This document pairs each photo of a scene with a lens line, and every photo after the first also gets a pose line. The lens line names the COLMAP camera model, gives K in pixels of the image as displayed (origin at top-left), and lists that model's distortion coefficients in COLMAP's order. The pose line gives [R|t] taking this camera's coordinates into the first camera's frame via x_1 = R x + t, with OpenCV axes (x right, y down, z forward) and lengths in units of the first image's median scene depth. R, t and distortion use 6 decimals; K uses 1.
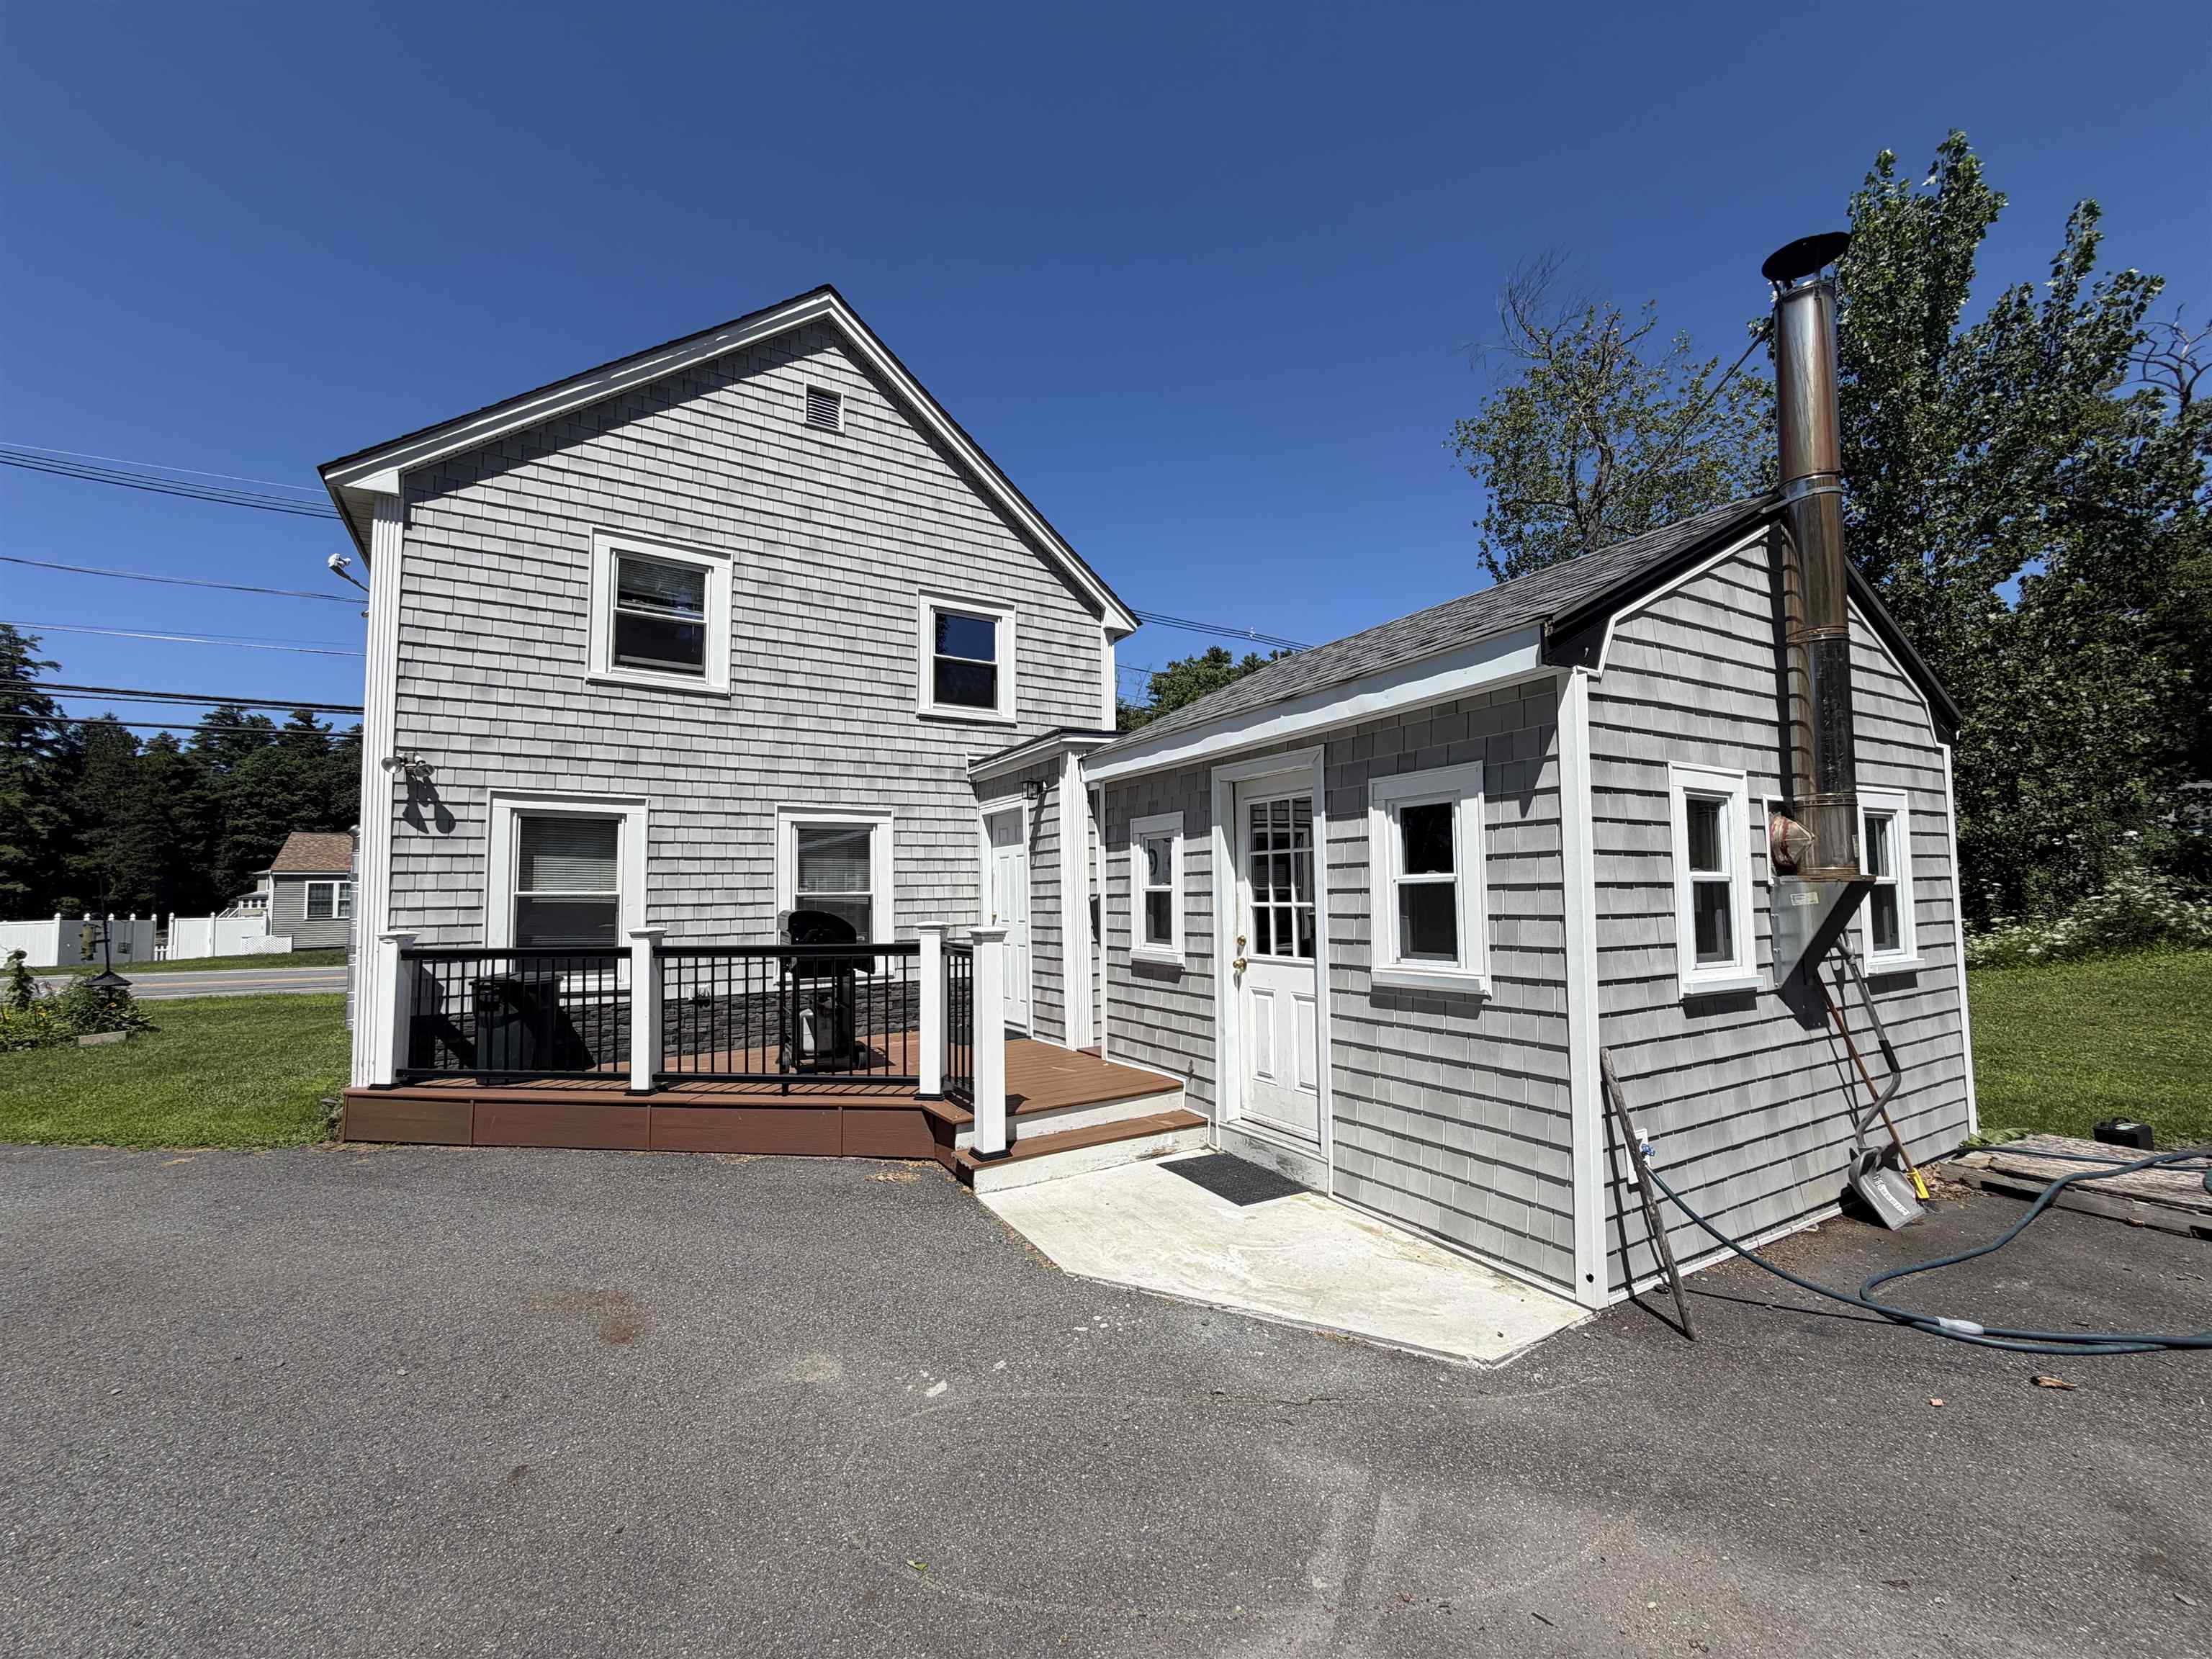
lens RADIAL K [[889.3, 0, 1092.6], [0, 889.3, 833.9], [0, 0, 1]] dist [0.001210, 0.000571]
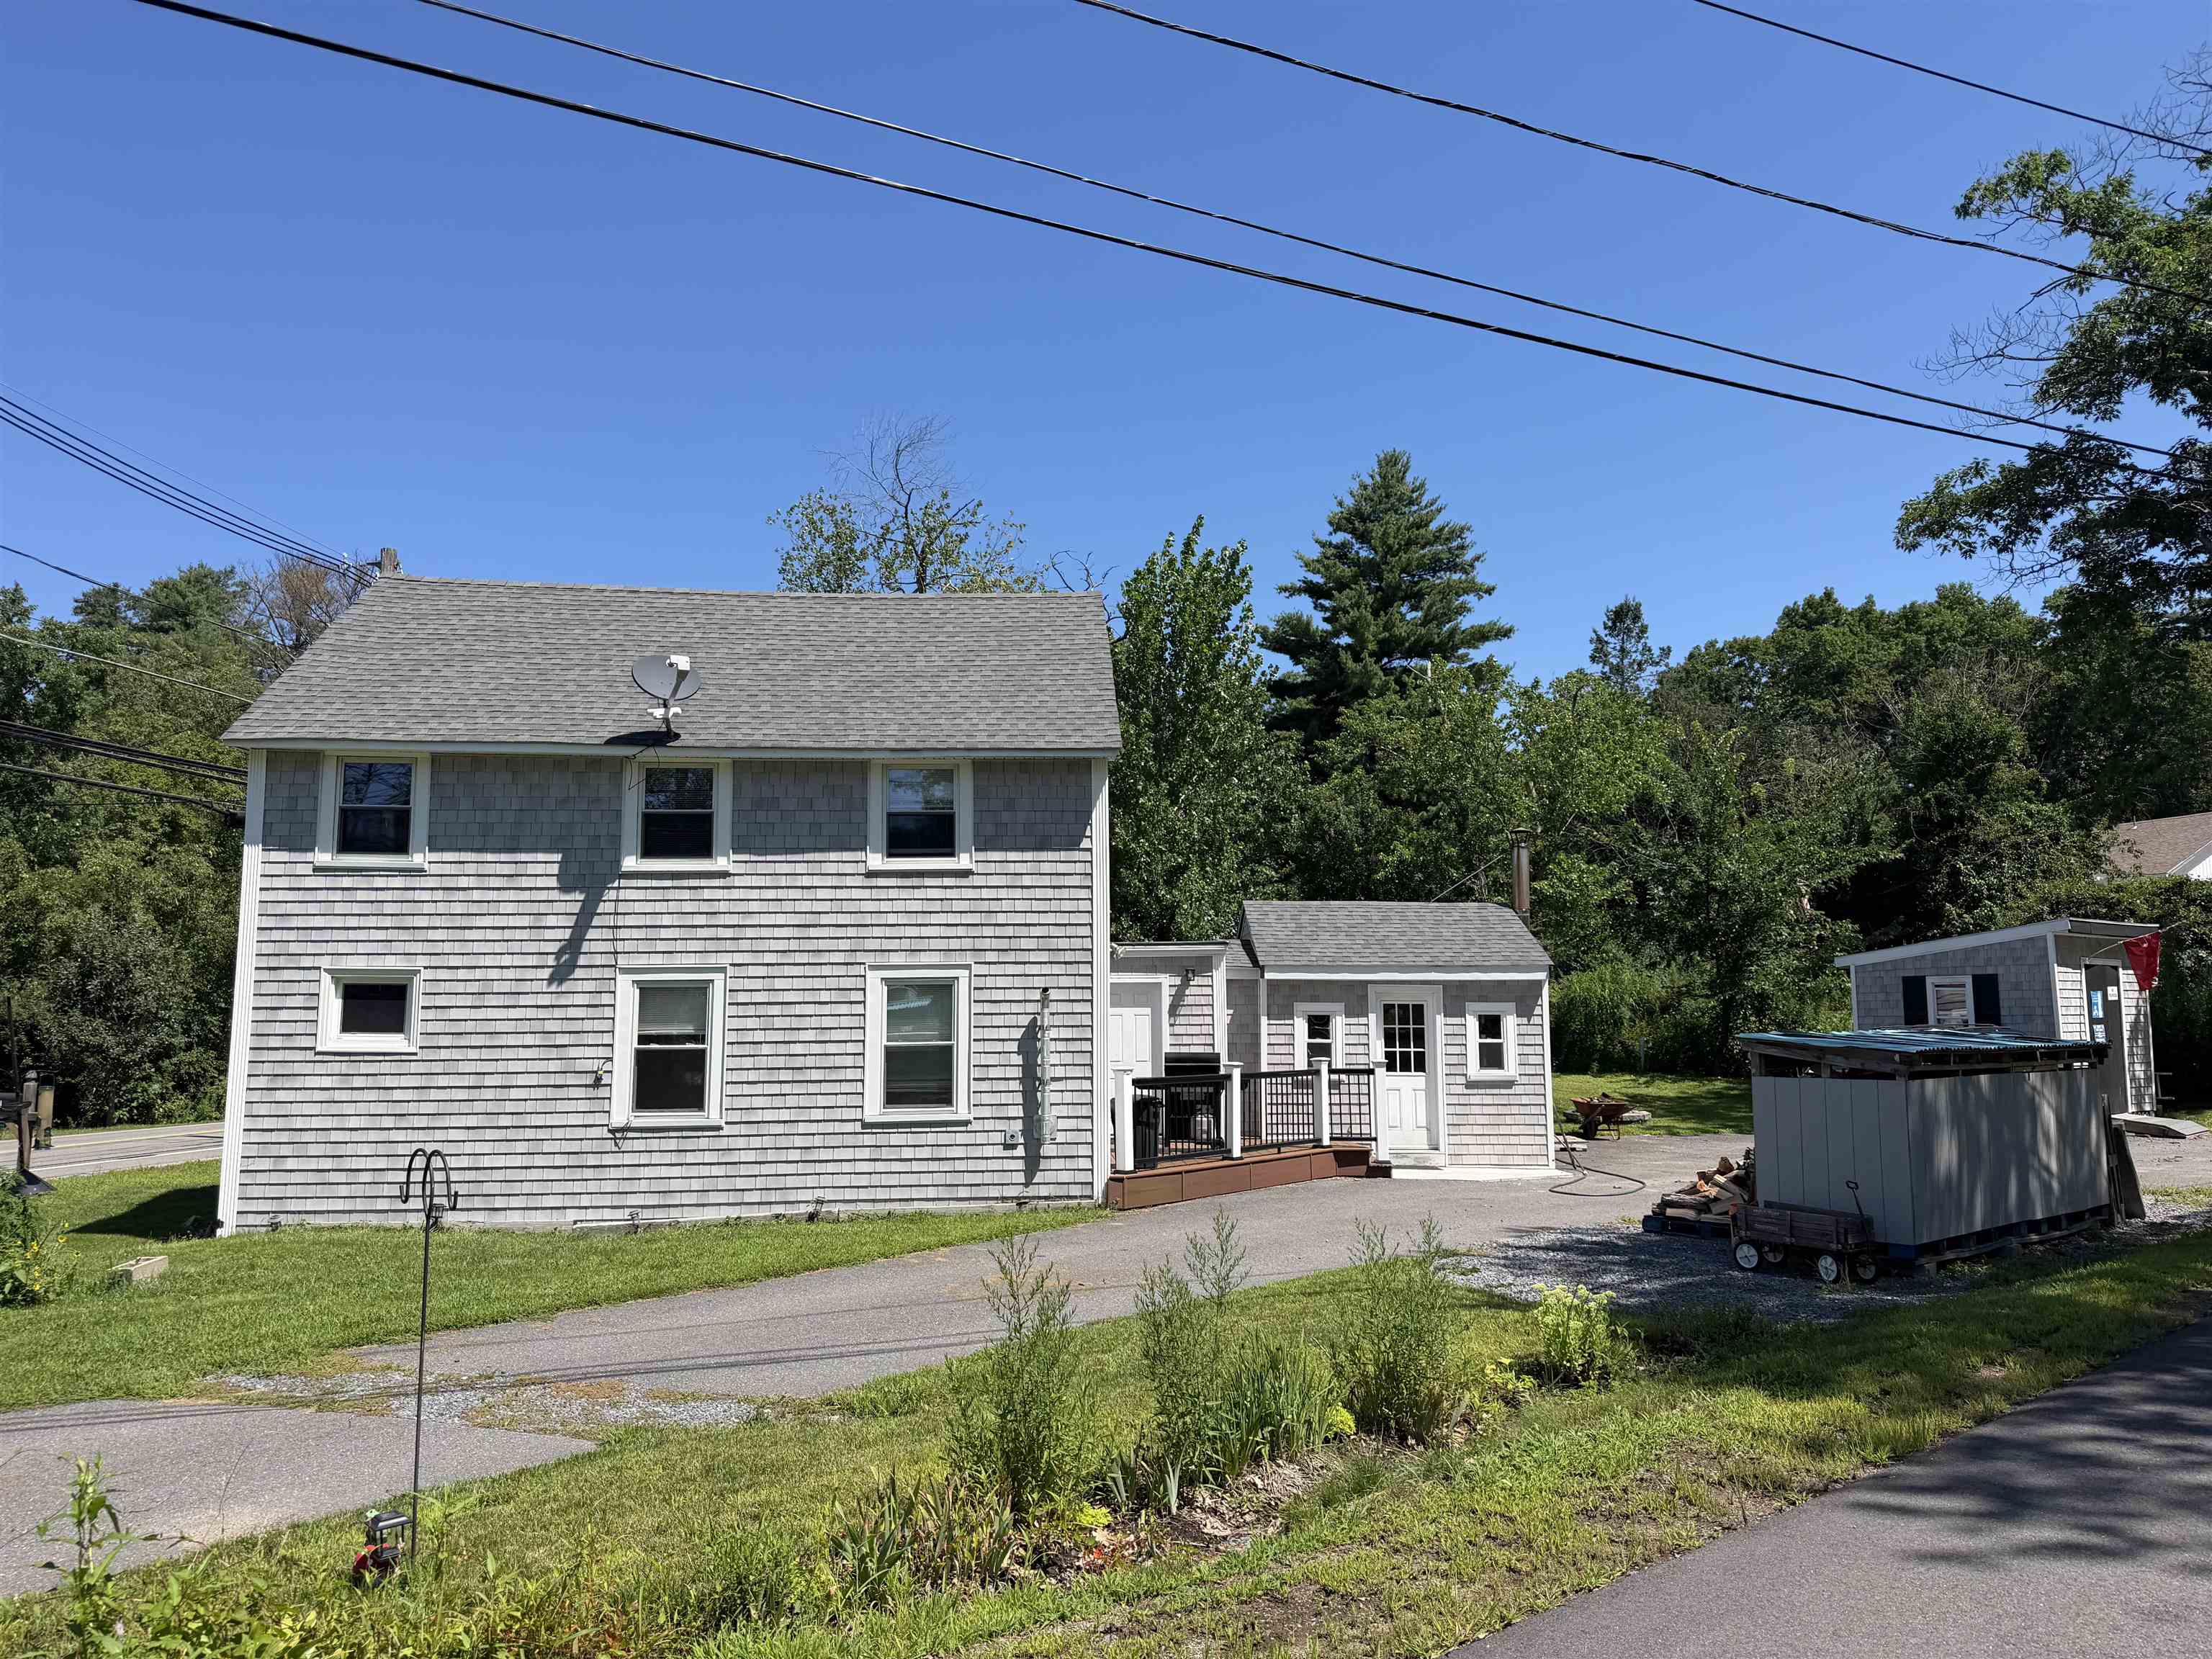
lens RADIAL K [[1577.1, 0, 1103.7], [0, 1577.1, 837.8], [0, 0, 1]] dist [0.103856, -0.009507]
pose [[0.469364, 0.117880, 0.875101, -3.544498], [-0.069376, 0.992908, -0.096539, -0.013629], [-0.880275, -0.015399, 0.474213, -0.230799]]
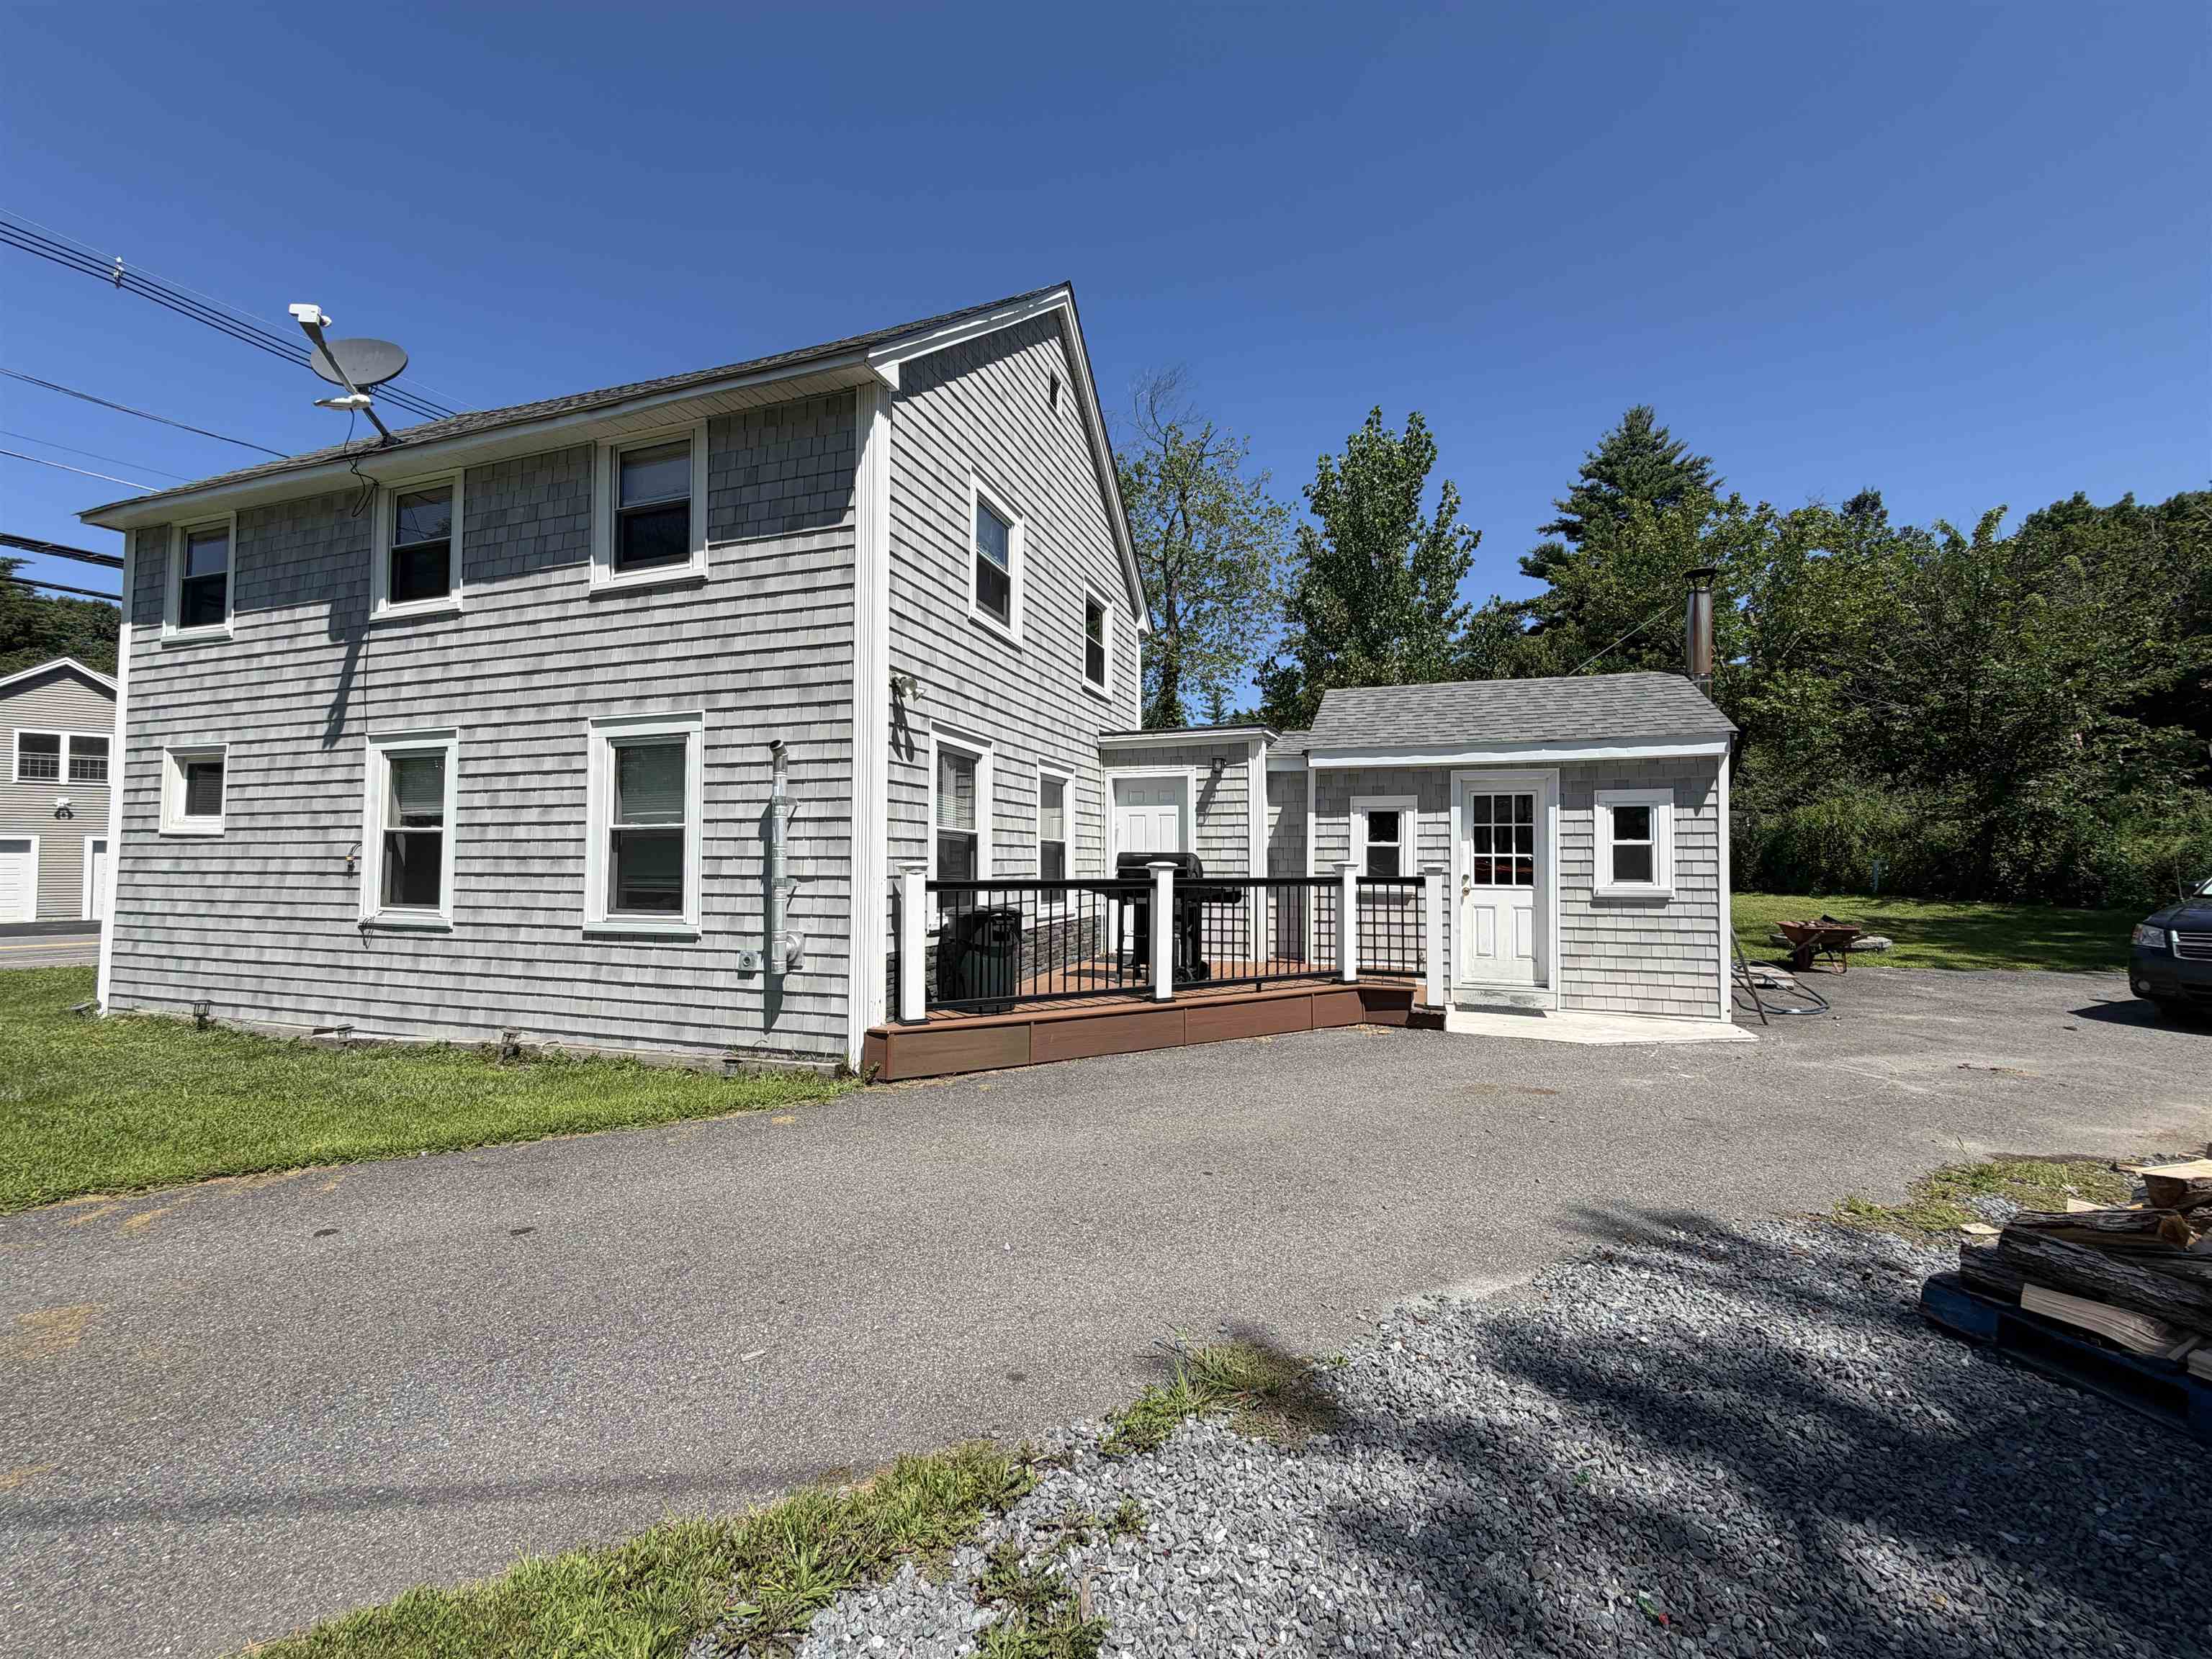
lens RADIAL K [[889.3, 0, 1098.5], [0, 889.3, 831.3], [0, 0, 1]] dist [0.001210, 0.000571]
pose [[0.768372, 0.042547, 0.638588, -1.406047], [-0.064487, 0.997857, 0.011110, 0.060465], [-0.636747, -0.049717, 0.769468, 0.158498]]
